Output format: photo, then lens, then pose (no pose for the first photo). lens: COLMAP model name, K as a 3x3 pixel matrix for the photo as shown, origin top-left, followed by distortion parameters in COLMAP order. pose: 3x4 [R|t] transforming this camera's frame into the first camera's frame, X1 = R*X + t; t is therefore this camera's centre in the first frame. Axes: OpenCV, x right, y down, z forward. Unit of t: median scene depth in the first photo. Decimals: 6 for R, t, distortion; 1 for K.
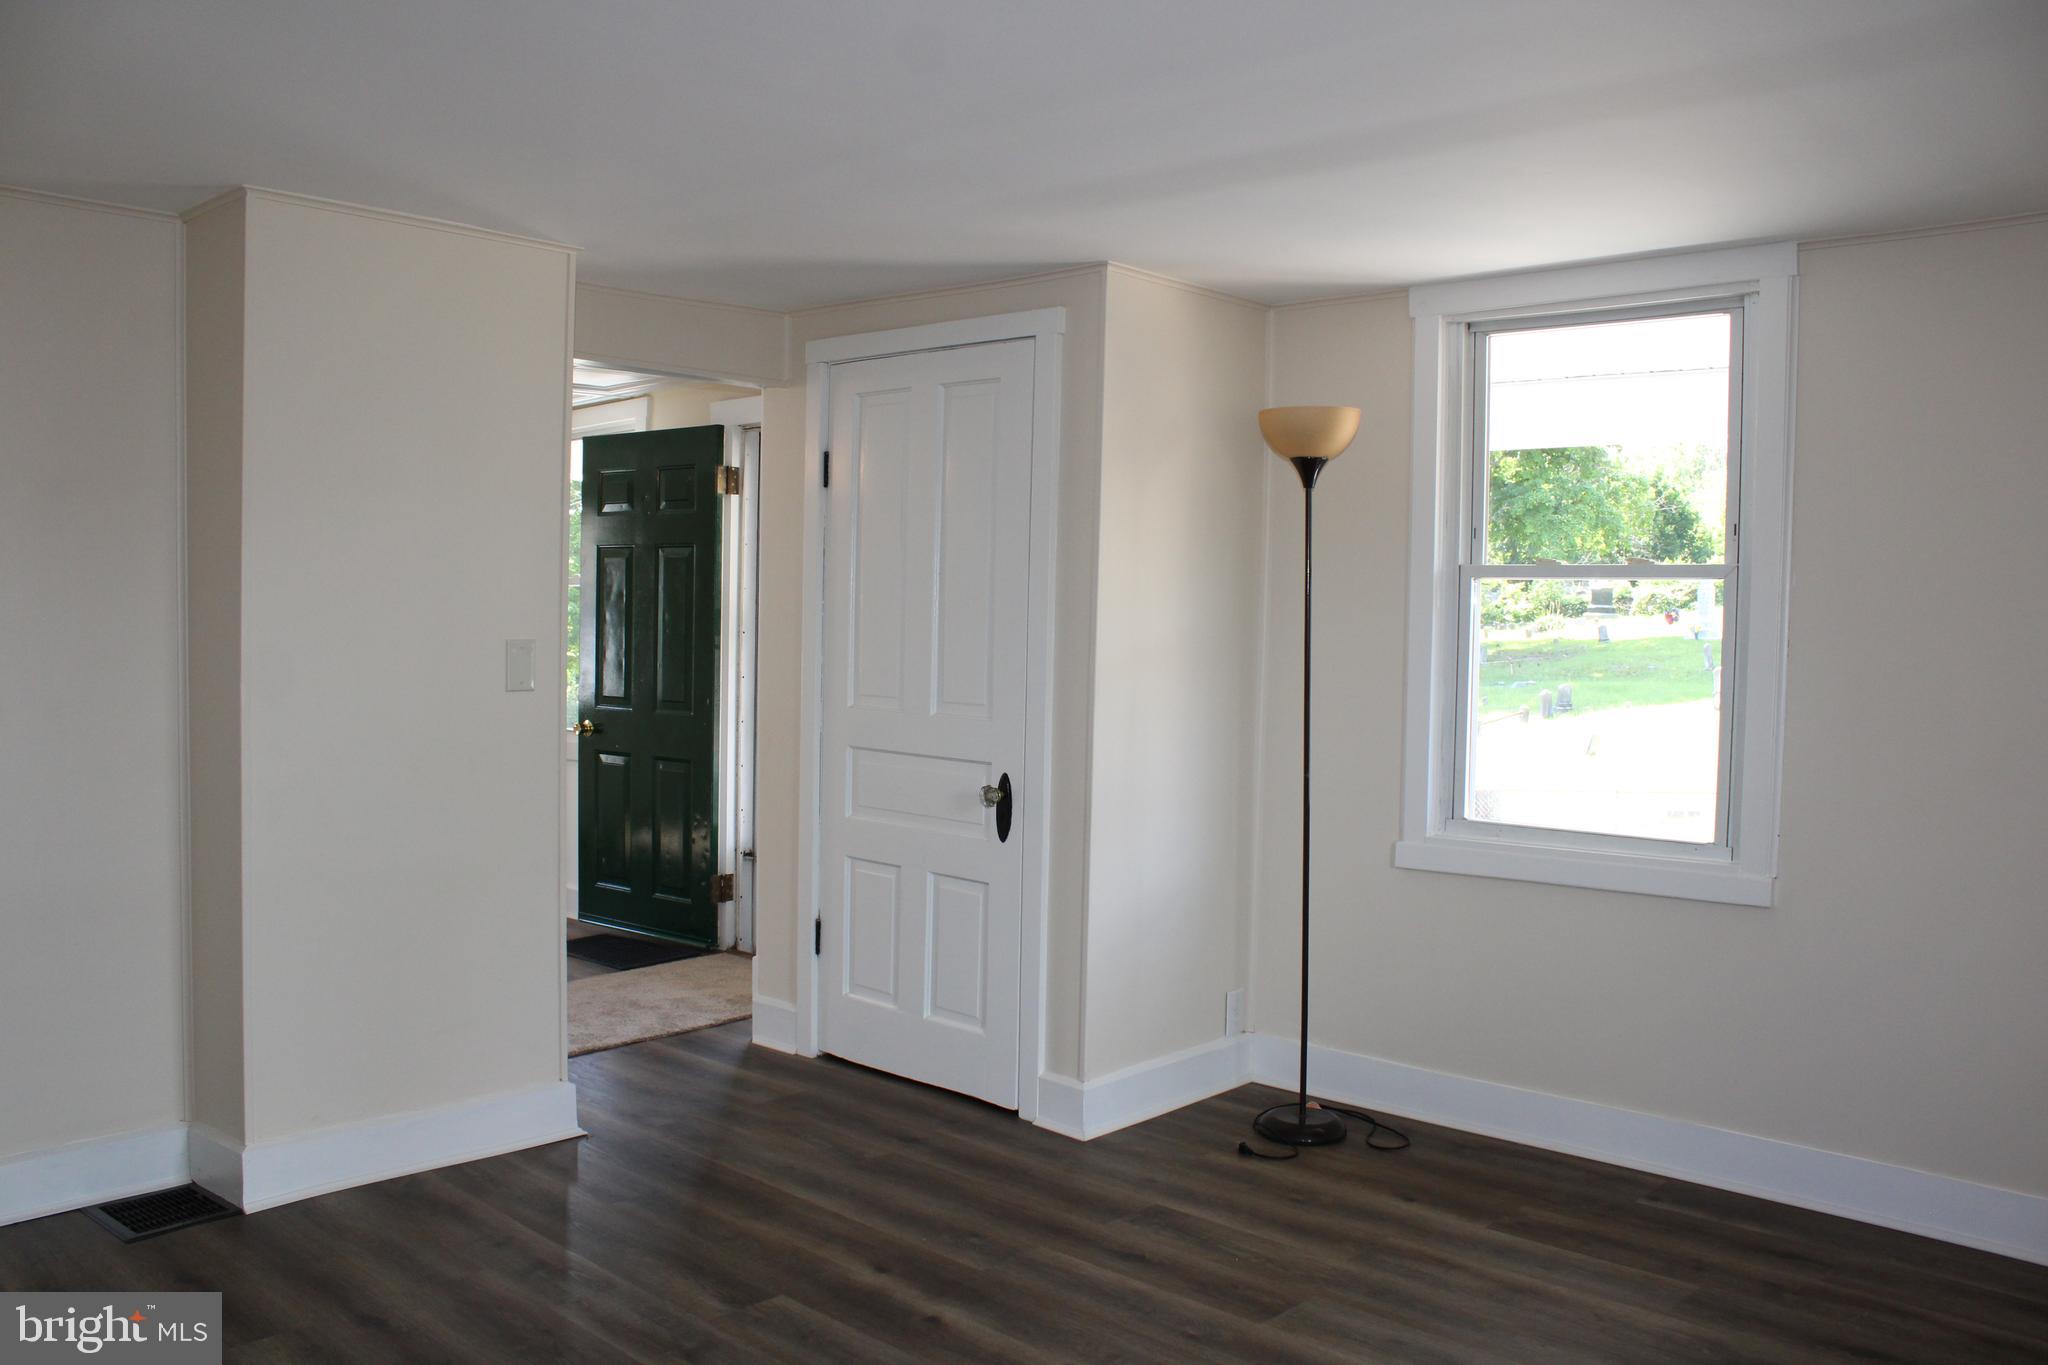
lens RADIAL K [[1702.7, 0, 1032.9], [0, 1702.7, 682.1], [0, 0, 1]] dist [-0.166980, 0.144619]
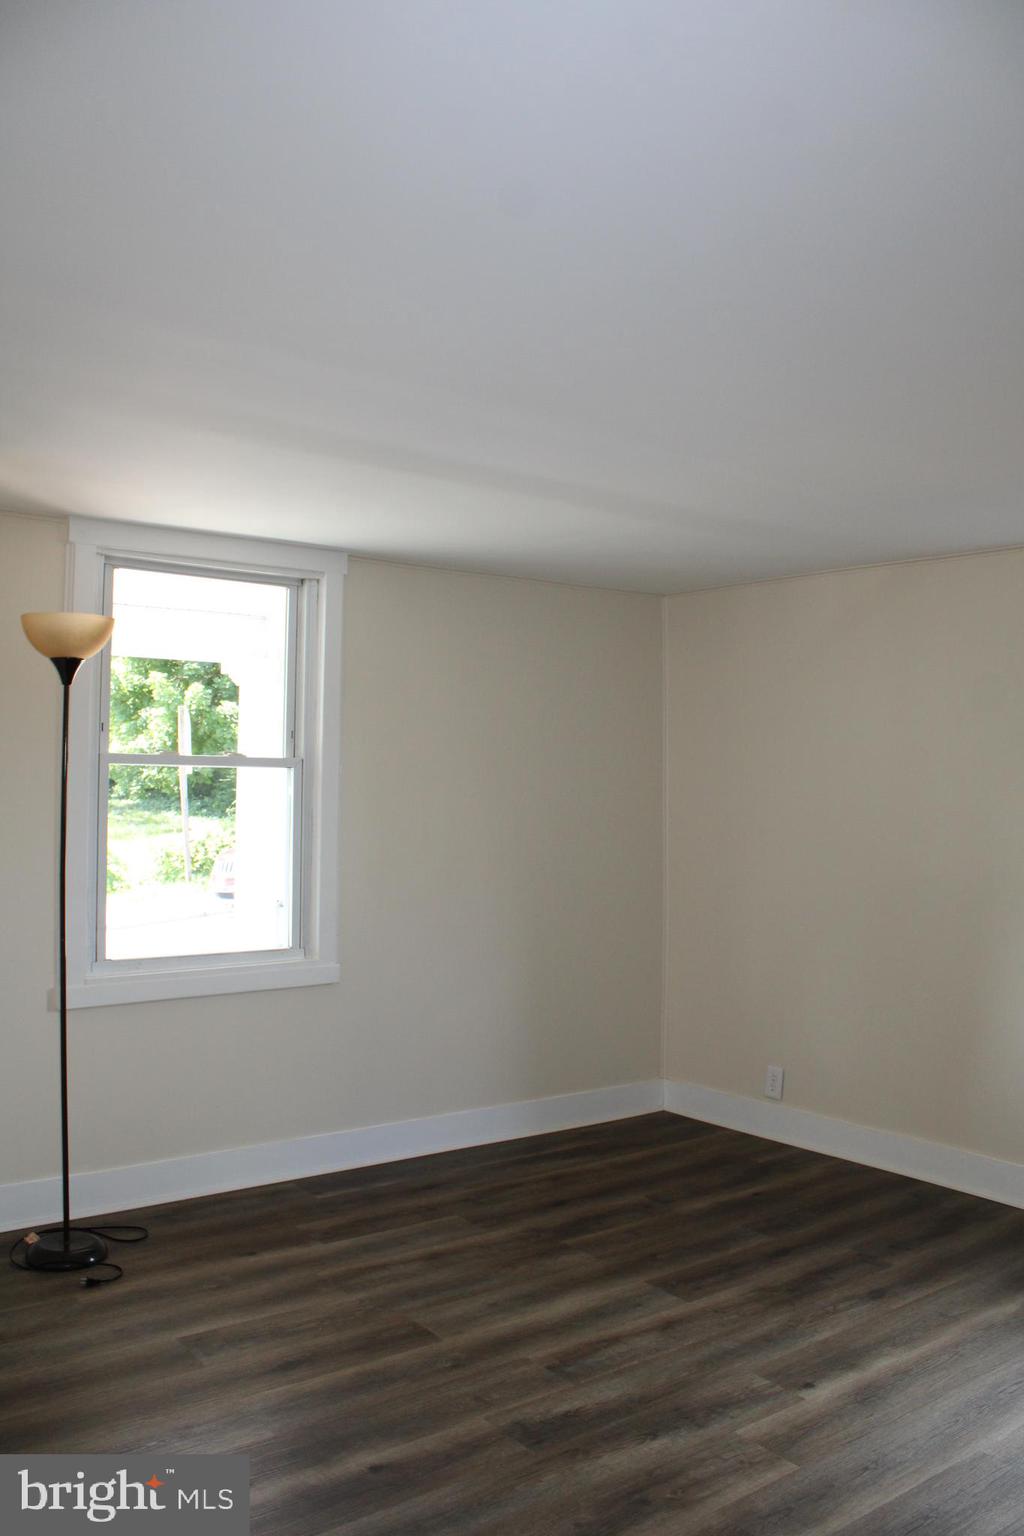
lens RADIAL K [[1277.1, 0, 513.5], [0, 1277.1, 773.9], [0, 0, 1]] dist [-0.166980, 0.144619]
pose [[0.153789, -0.003699, 0.988097, -0.682168], [0.027271, 0.999628, -0.000503, -0.051732], [-0.987727, 0.027024, 0.153833, 0.641813]]
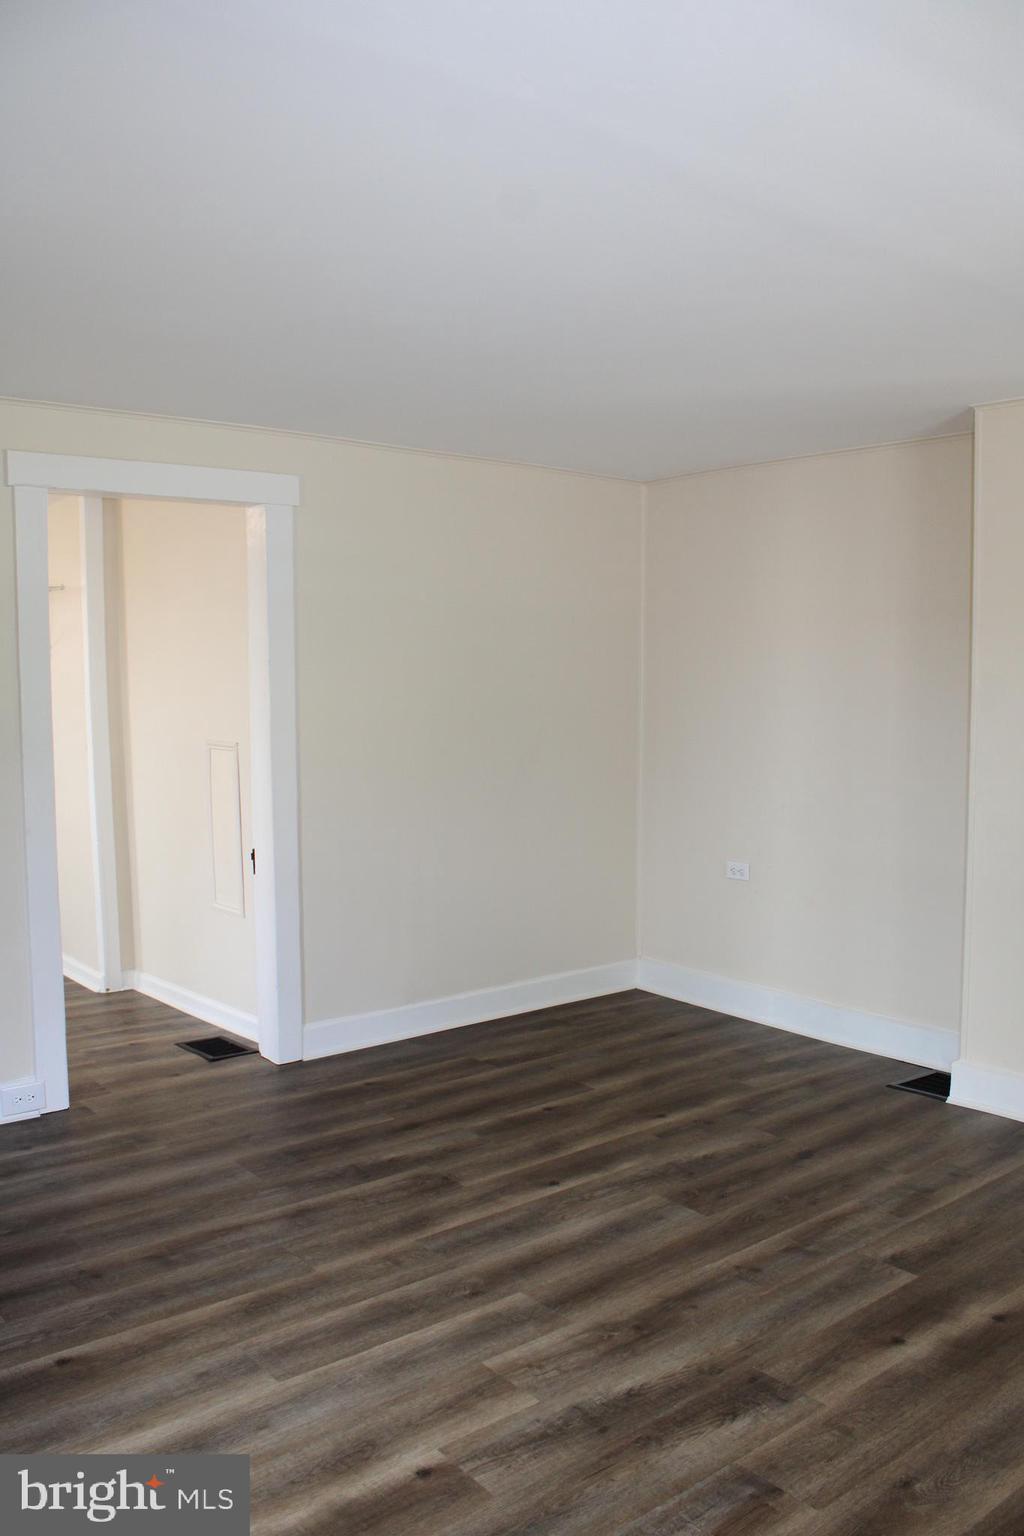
lens RADIAL K [[1279.2, 0, 516.6], [0, 1279.2, 776.2], [0, 0, 1]] dist [-0.161984, 0.140953]
pose [[-0.124161, 0.066664, -0.990020, 0.624358], [-0.045194, 0.996325, 0.072756, -0.032845], [0.991232, 0.053776, -0.120692, 0.682135]]
